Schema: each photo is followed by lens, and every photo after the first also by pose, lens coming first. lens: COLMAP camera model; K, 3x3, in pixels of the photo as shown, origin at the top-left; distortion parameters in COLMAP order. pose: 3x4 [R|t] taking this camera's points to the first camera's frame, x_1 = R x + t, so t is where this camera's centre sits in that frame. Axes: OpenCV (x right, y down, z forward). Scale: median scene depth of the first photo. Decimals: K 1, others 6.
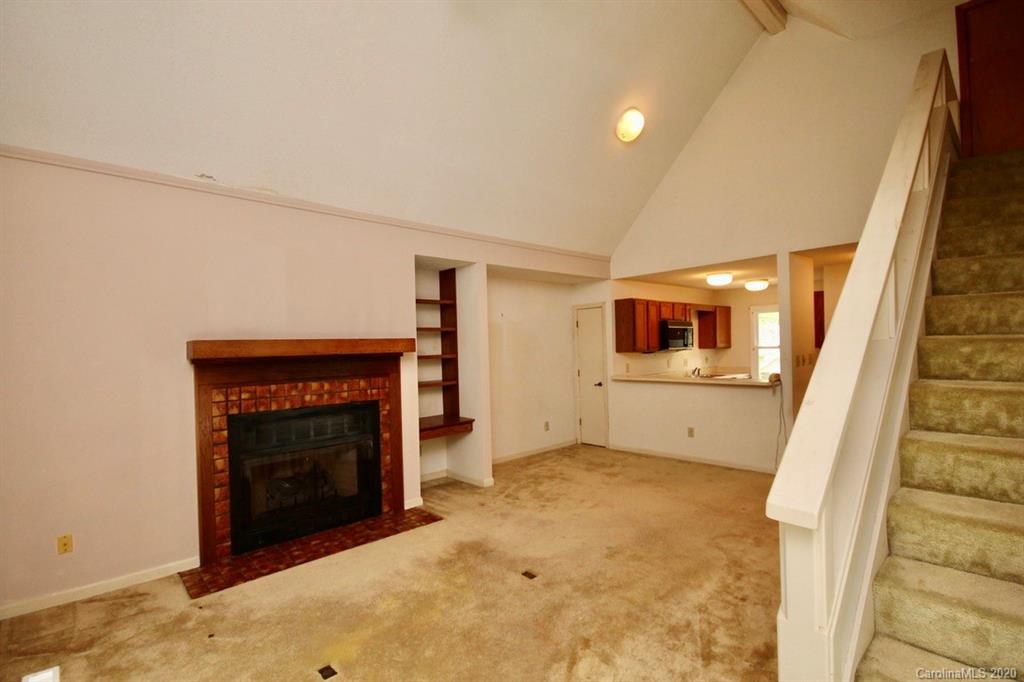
lens RADIAL K [[480.8, 0, 508.2], [0, 480.8, 346.4], [0, 0, 1]] dist [-0.005085, 0.000094]
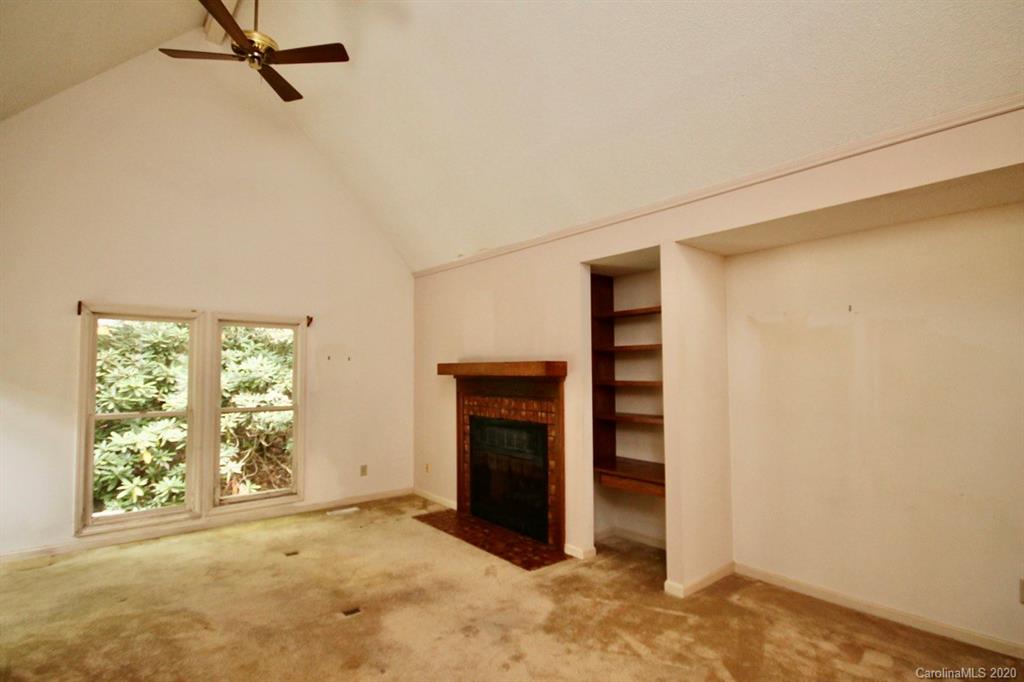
lens RADIAL K [[480.8, 0, 513.0], [0, 480.8, 347.2], [0, 0, 1]] dist [-0.005085, 0.000094]
pose [[-0.039088, -0.027058, -0.998869, 0.778285], [0.004648, 0.999618, -0.027260, -0.019637], [0.999225, -0.005708, -0.038947, 1.064867]]
